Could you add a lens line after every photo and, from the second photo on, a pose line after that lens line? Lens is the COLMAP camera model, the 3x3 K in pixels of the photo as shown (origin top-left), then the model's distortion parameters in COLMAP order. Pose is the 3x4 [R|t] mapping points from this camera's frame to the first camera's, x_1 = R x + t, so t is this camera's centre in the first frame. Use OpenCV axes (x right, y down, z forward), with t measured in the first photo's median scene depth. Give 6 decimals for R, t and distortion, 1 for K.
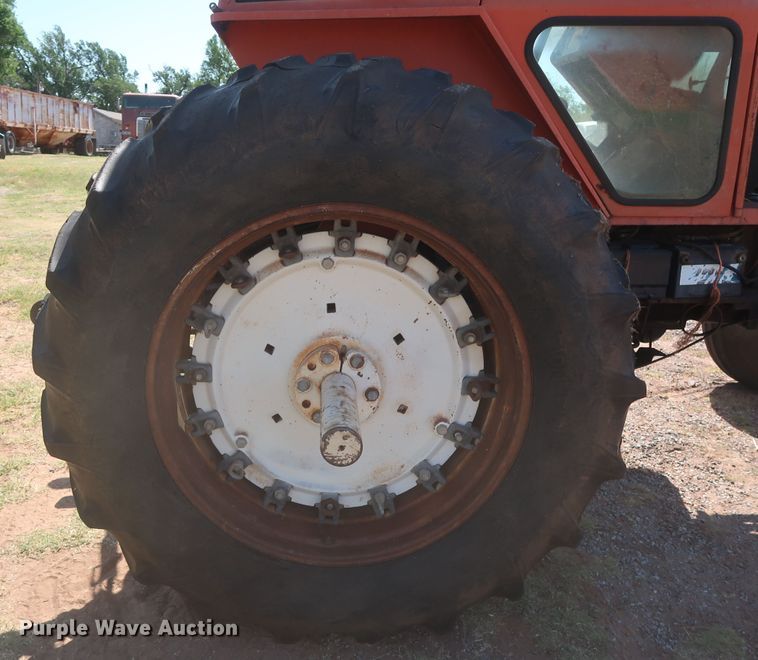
lens RADIAL K [[721.4, 0, 379.0], [0, 721.4, 301.8], [0, 0, 1]] dist [-0.053961, -0.001736]
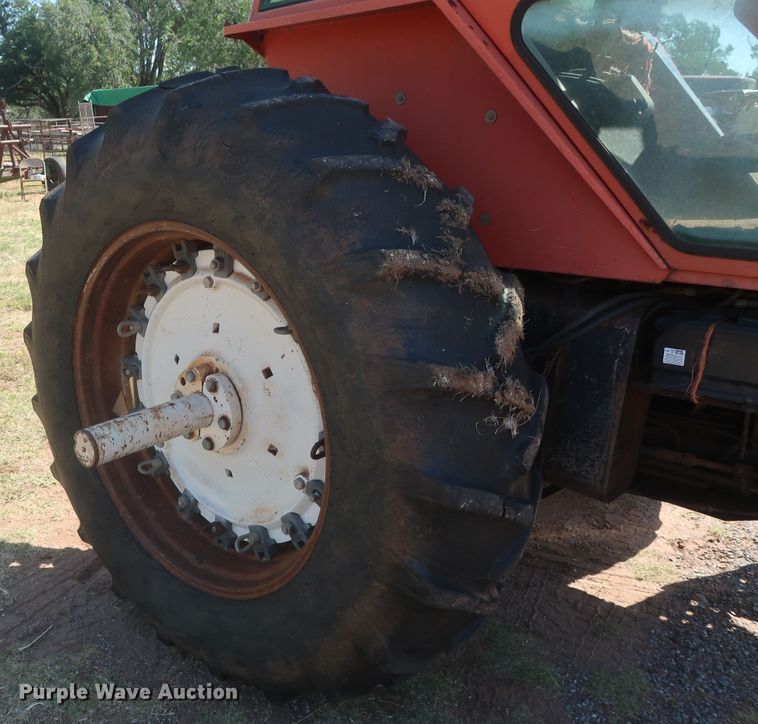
lens RADIAL K [[913.2, 0, 379.0], [0, 913.2, 362.0], [0, 0, 1]] dist [-0.060687, -0.048685]
pose [[0.705289, 0.168833, -0.688522, 0.965248], [-0.147635, 0.984913, 0.090280, -0.091983], [0.693377, 0.037976, 0.719574, 0.268076]]
